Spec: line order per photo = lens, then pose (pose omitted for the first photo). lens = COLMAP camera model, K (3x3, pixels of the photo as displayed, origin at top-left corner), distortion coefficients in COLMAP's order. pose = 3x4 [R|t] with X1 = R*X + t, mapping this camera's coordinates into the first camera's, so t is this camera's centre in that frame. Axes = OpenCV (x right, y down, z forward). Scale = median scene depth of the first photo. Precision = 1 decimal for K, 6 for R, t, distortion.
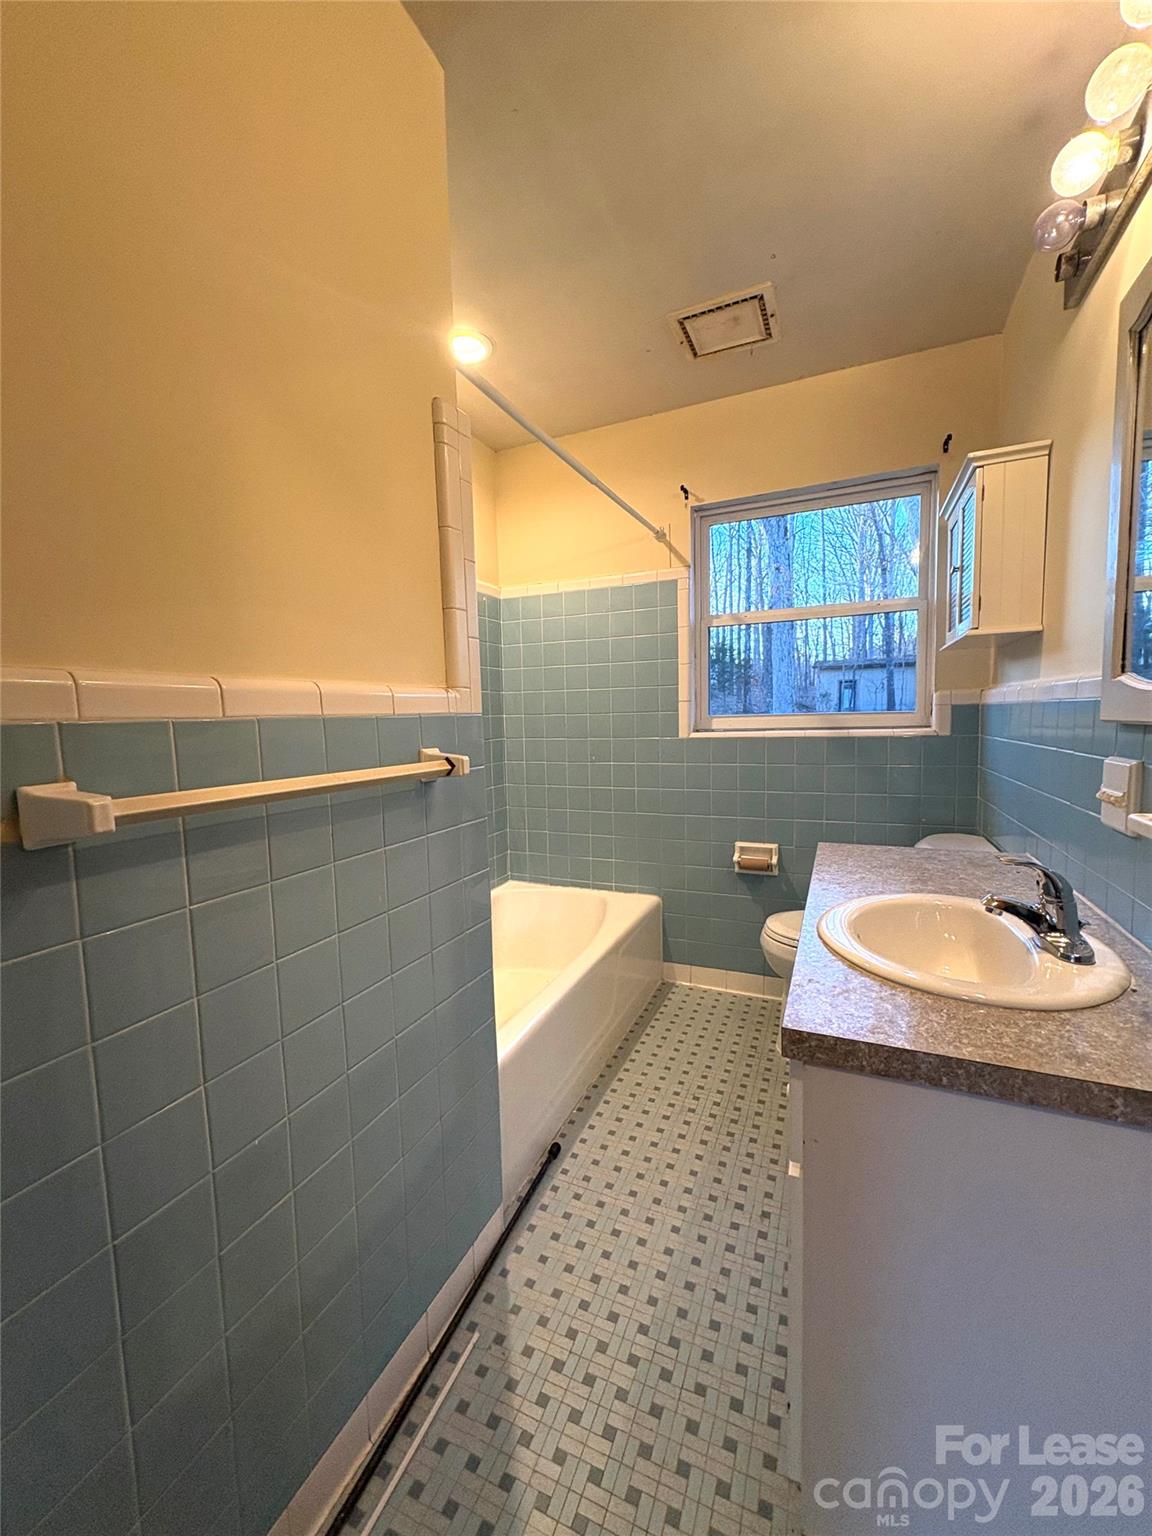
lens RADIAL K [[610.8, 0, 574.5], [0, 610.8, 769.6], [0, 0, 1]] dist [0.002386, -0.000558]
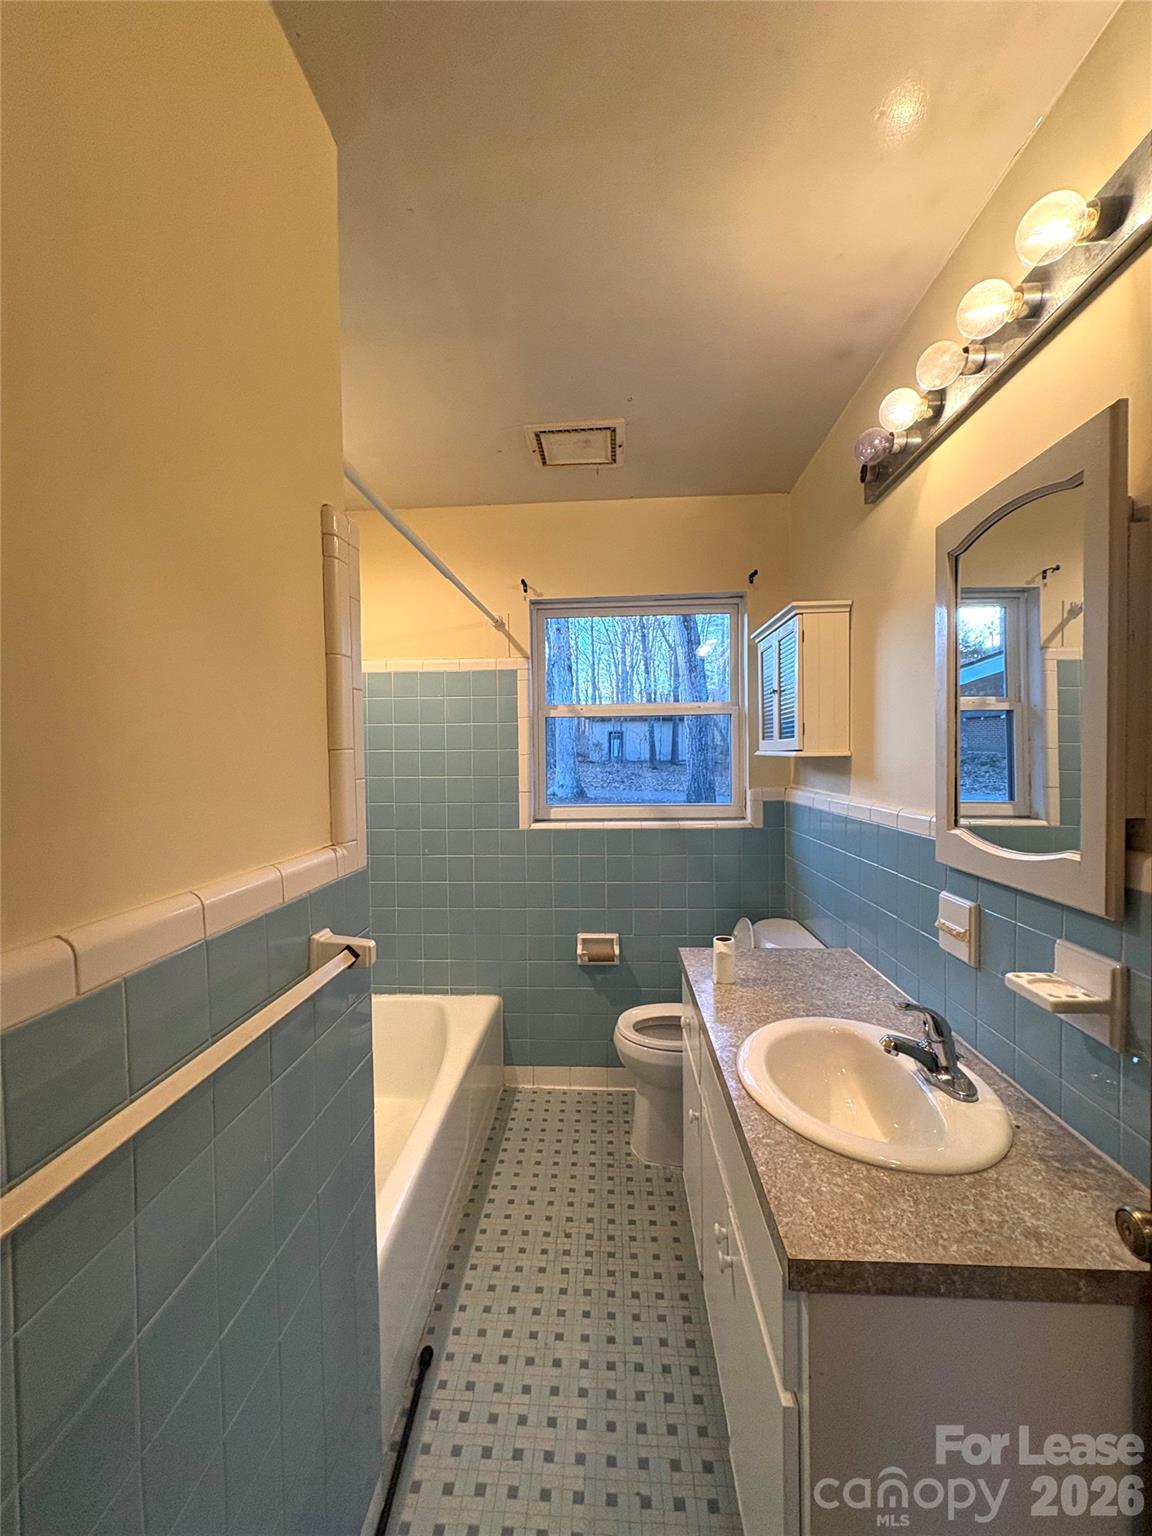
lens RADIAL K [[610.8, 0, 574.1], [0, 610.8, 769.1], [0, 0, 1]] dist [0.002386, -0.000558]
pose [[0.936671, 0.004746, 0.350179, -0.120574], [0.019824, 0.997586, -0.066546, -0.109156], [-0.349650, 0.069274, 0.934316, 0.070187]]
